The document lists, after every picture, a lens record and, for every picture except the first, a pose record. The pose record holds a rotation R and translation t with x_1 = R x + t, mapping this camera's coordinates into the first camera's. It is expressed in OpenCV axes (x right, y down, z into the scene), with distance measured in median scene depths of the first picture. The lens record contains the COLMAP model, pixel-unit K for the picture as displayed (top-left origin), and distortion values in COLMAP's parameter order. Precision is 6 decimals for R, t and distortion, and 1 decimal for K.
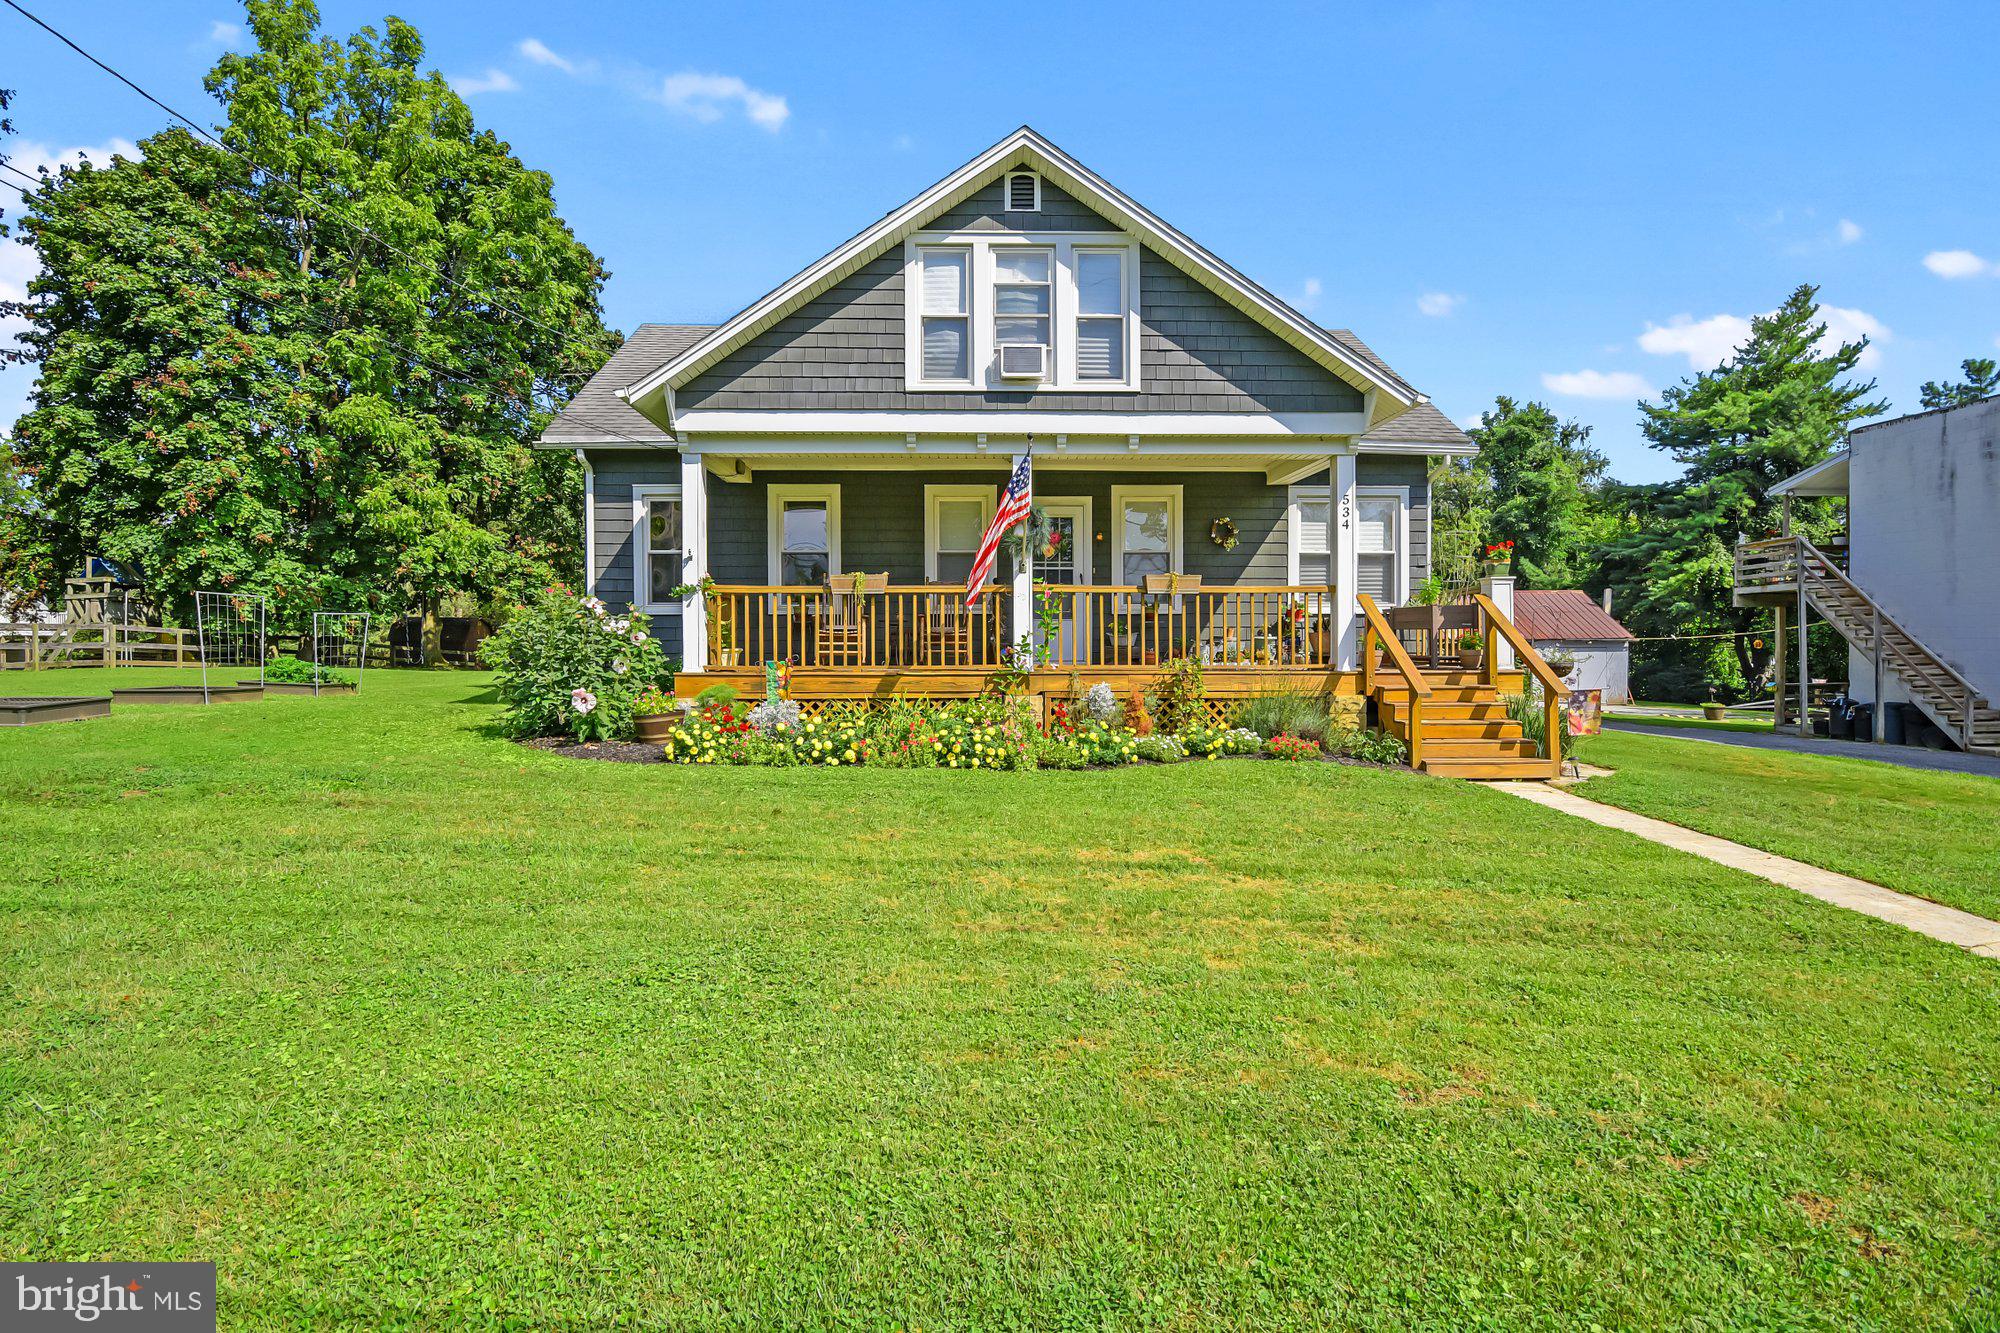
lens RADIAL K [[974.5, 0, 993.6], [0, 974.5, 664.4], [0, 0, 1]] dist [-0.017082, -0.001434]
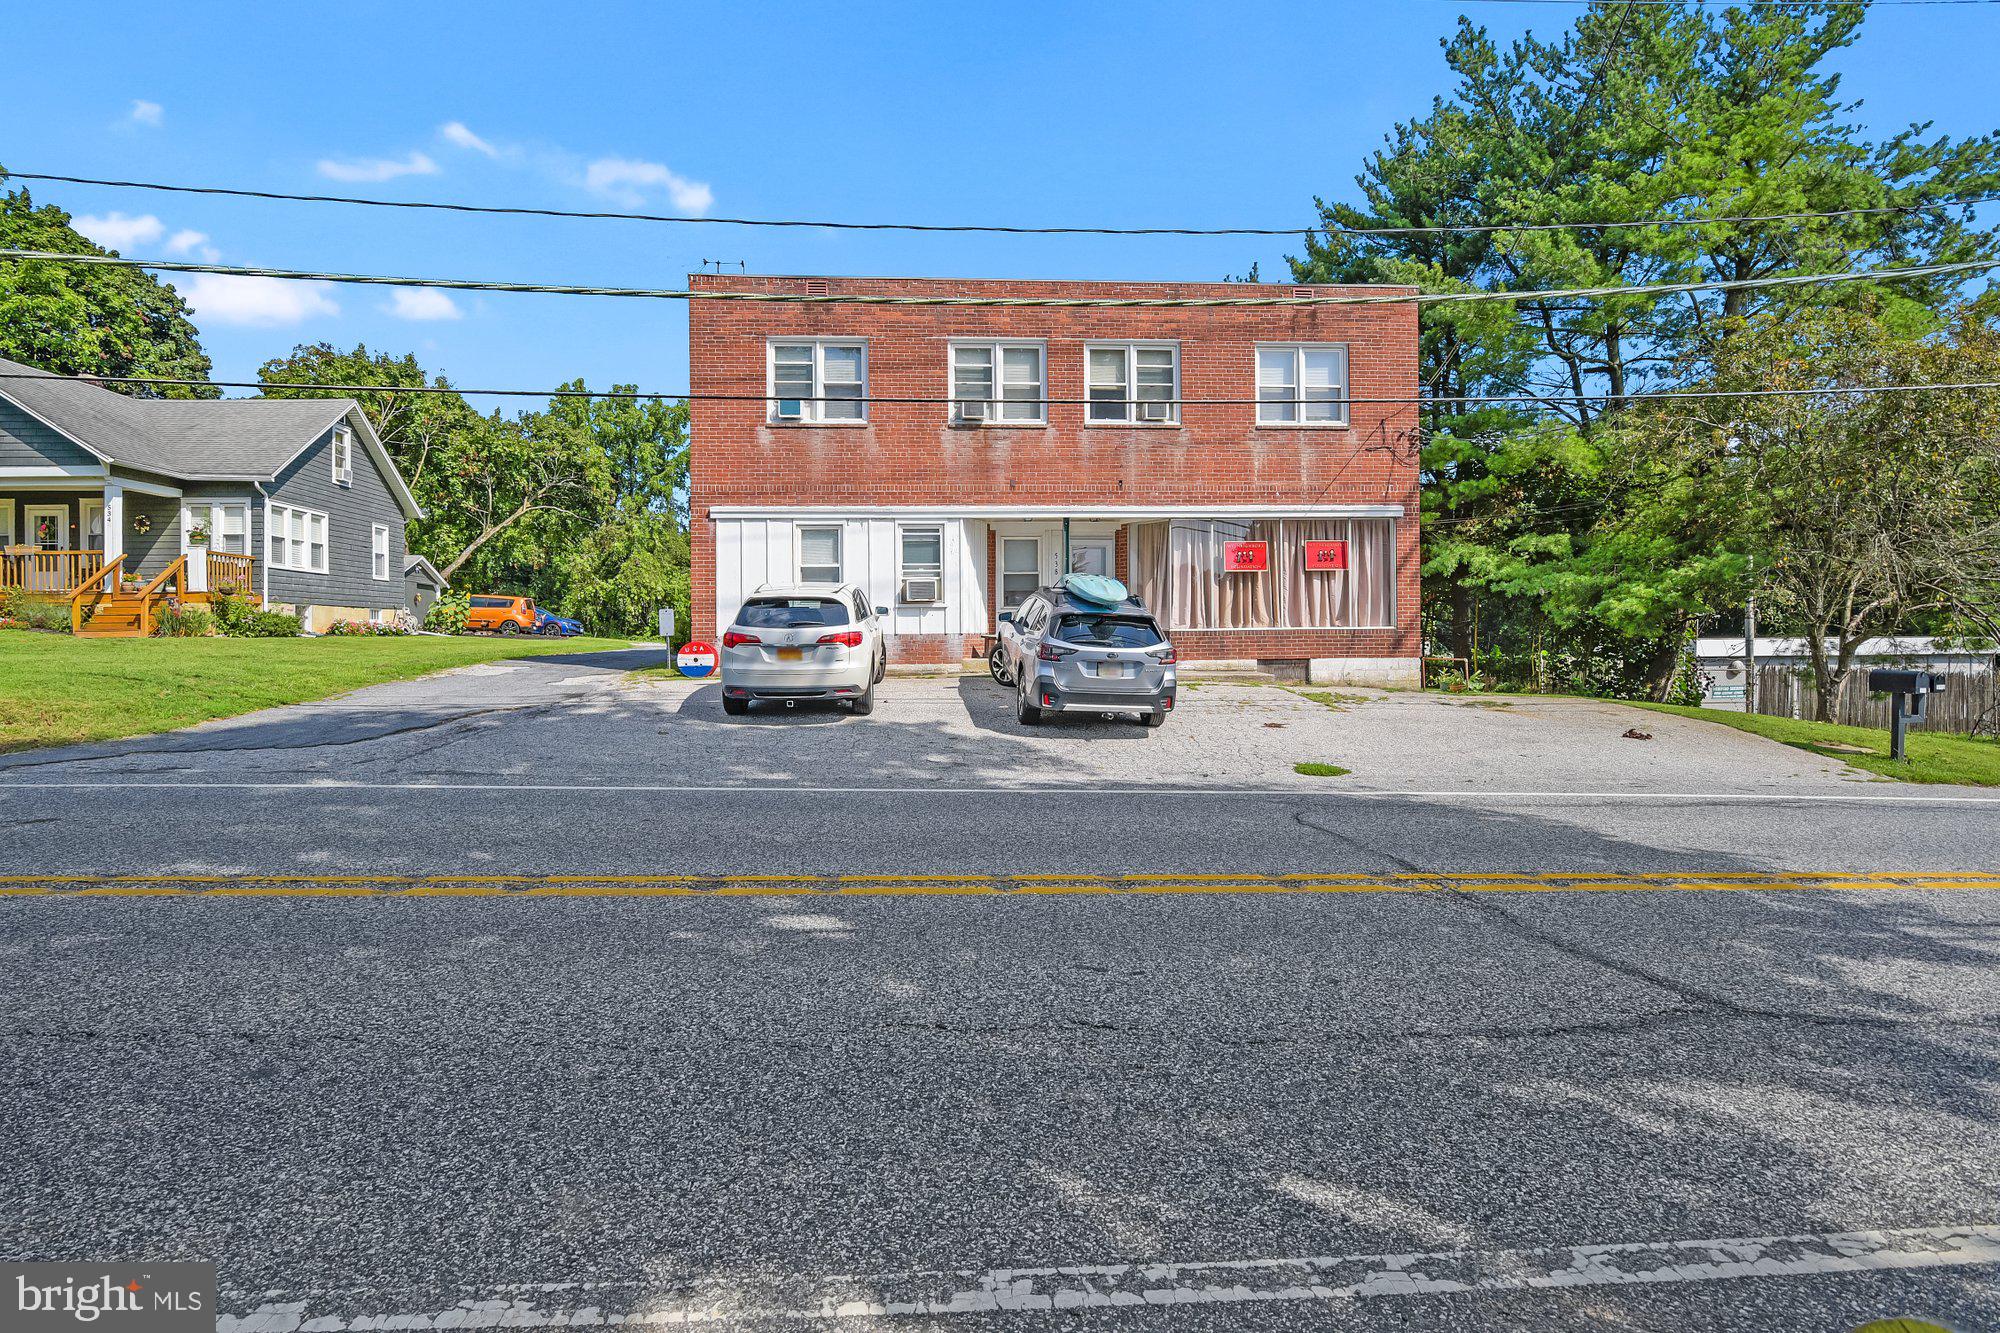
lens RADIAL K [[974.5, 0, 962.3], [0, 974.5, 625.3], [0, 0, 1]] dist [-0.017082, -0.001434]
pose [[0.997767, -0.008322, 0.066265, 0.760028], [0.010348, 0.999487, -0.030293, 0.058581], [-0.065979, 0.030911, 0.997342, -0.417278]]
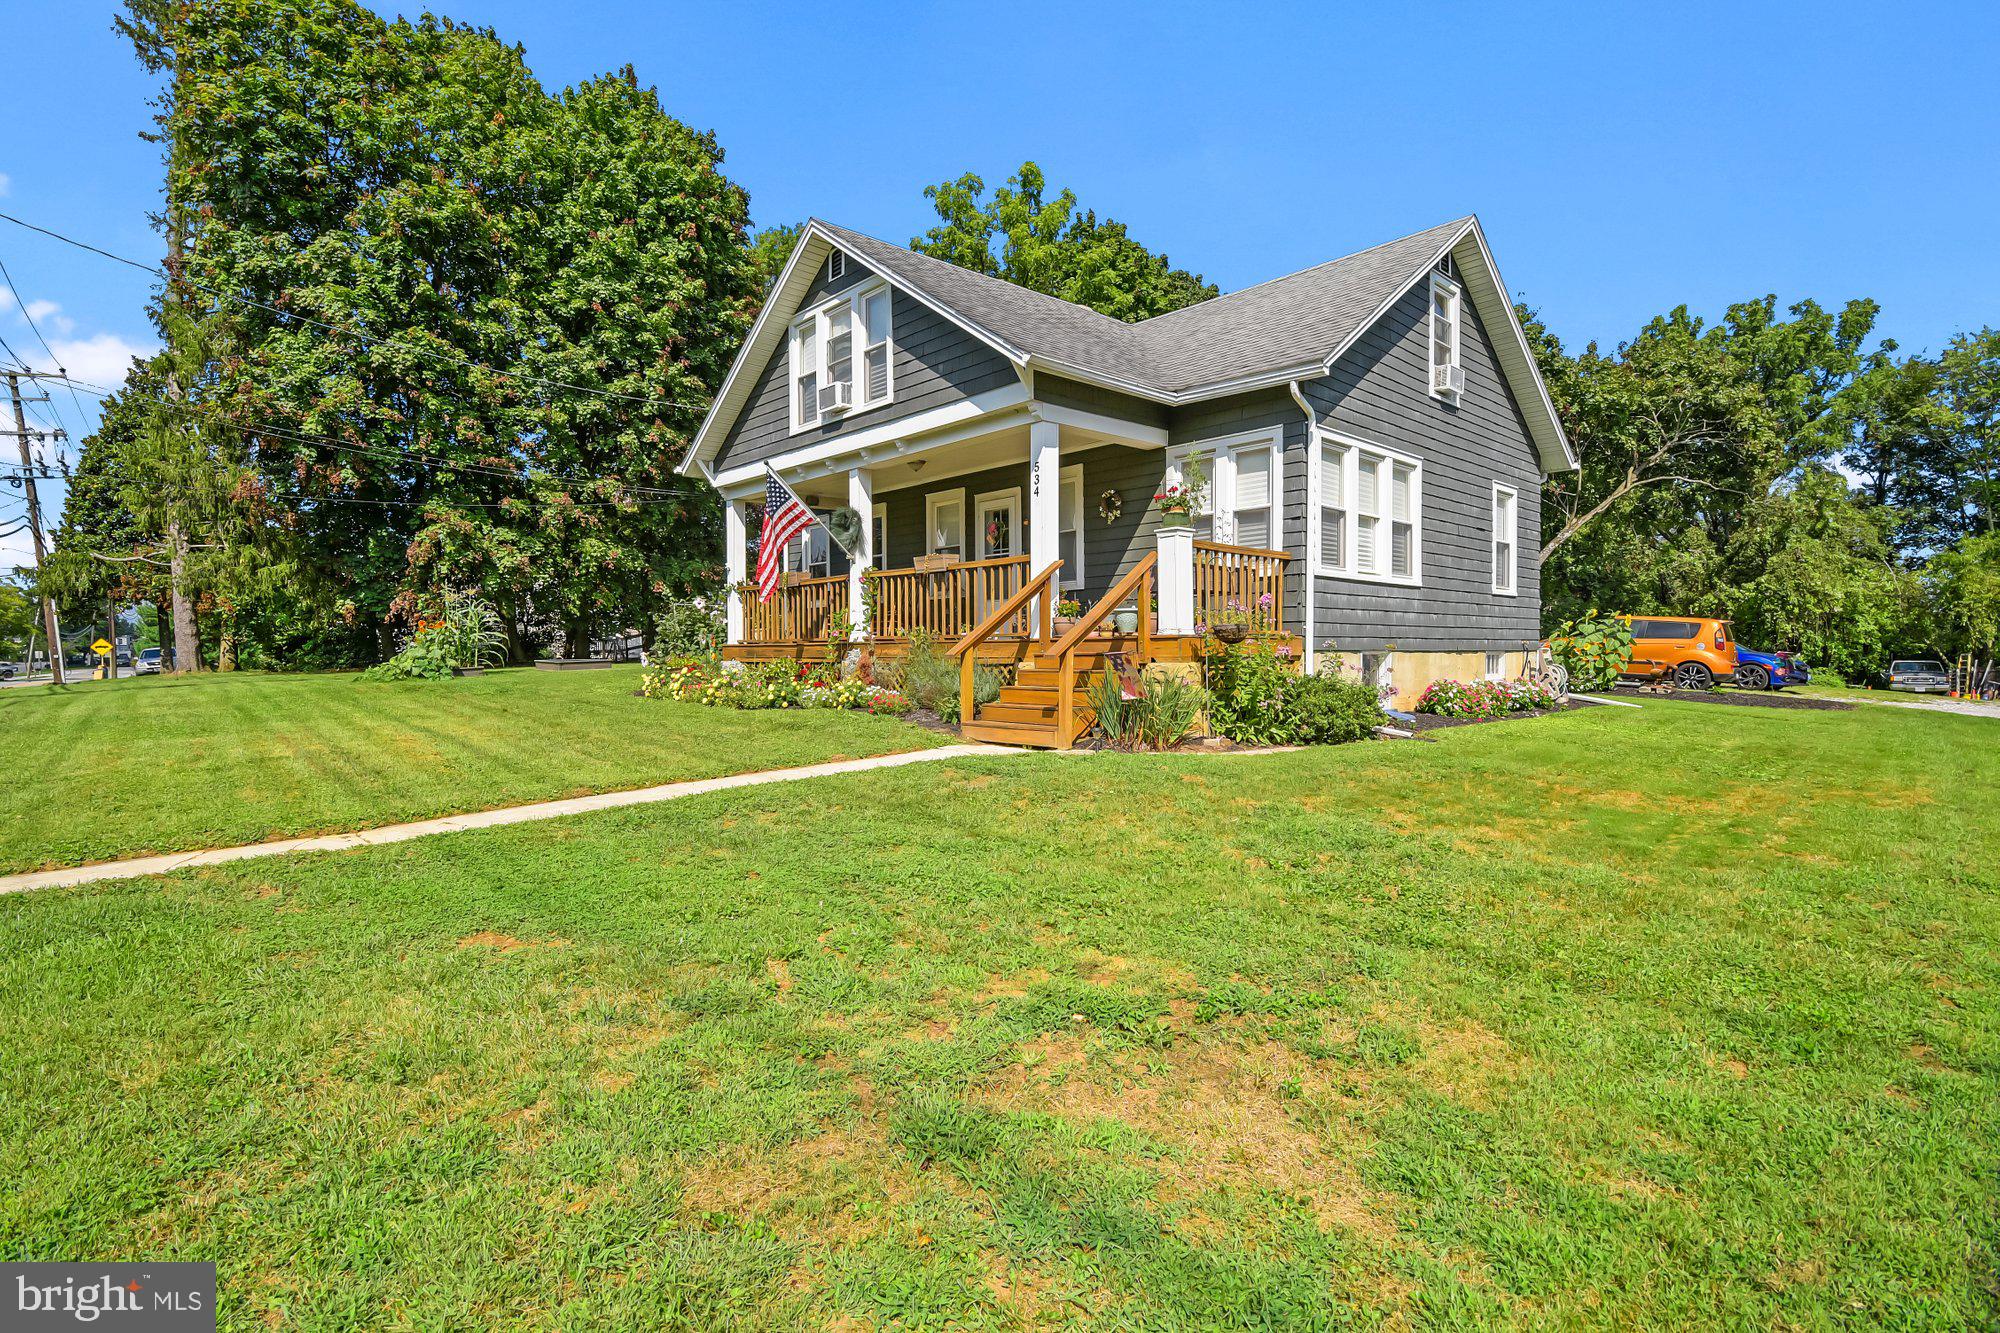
lens RADIAL K [[974.5, 0, 991.5], [0, 974.5, 678.1], [0, 0, 1]] dist [-0.017082, -0.001434]
pose [[0.647622, 0.020907, -0.761675, 0.418771], [-0.016542, 0.999774, 0.013378, 0.013269], [0.761782, 0.003936, 0.647821, 0.121420]]
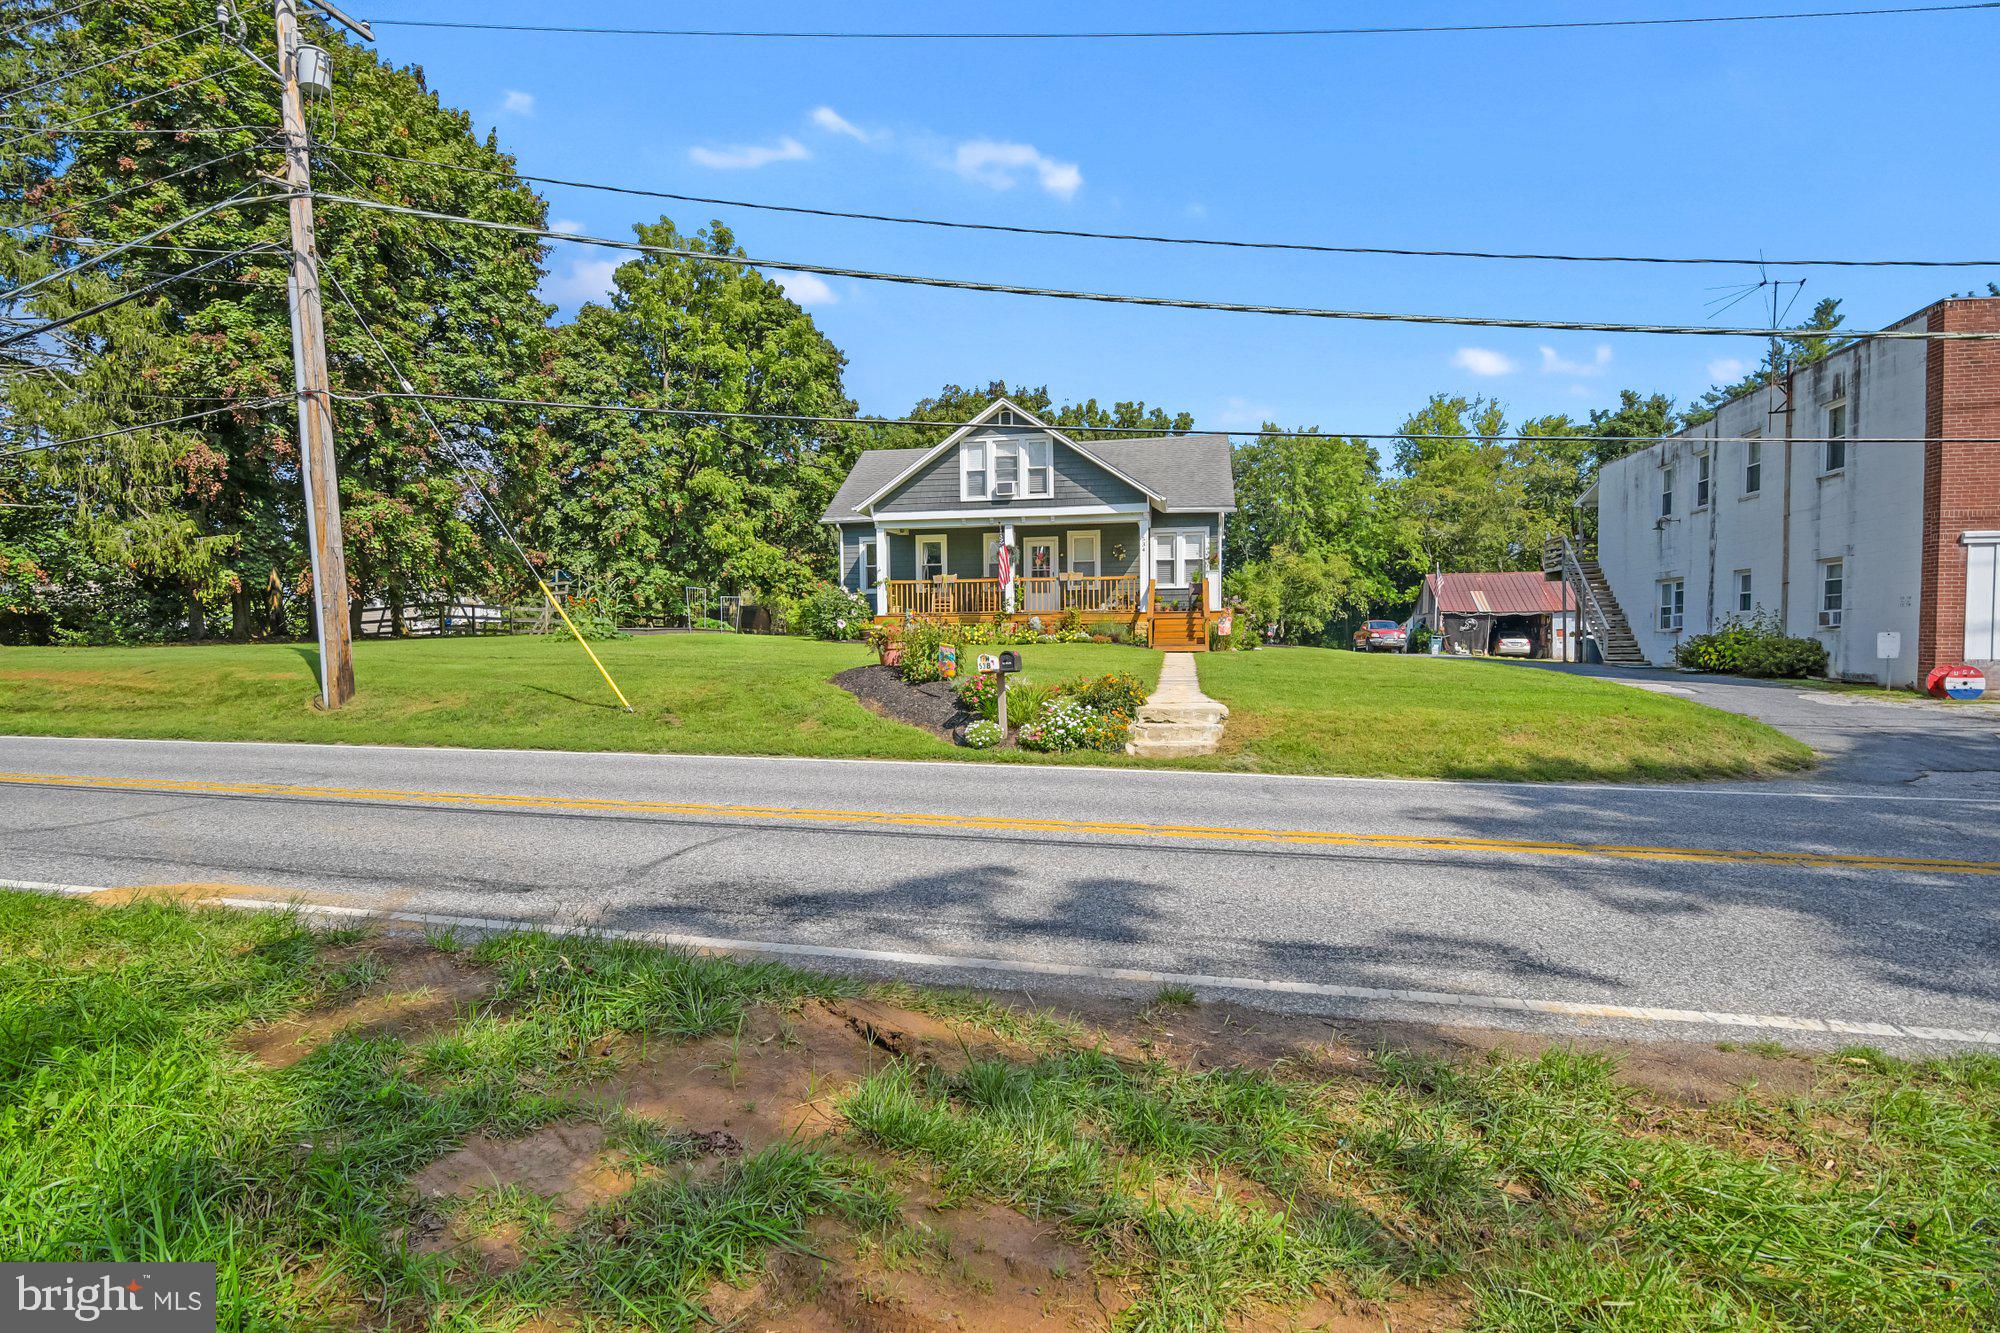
lens RADIAL K [[974.5, 0, 997.6], [0, 974.5, 681.3], [0, 0, 1]] dist [-0.017082, -0.001434]
pose [[0.974704, 0.004213, -0.223460, 0.208146], [0.001810, 0.999641, 0.026739, 0.042555], [0.223492, -0.026467, 0.974346, -0.529772]]
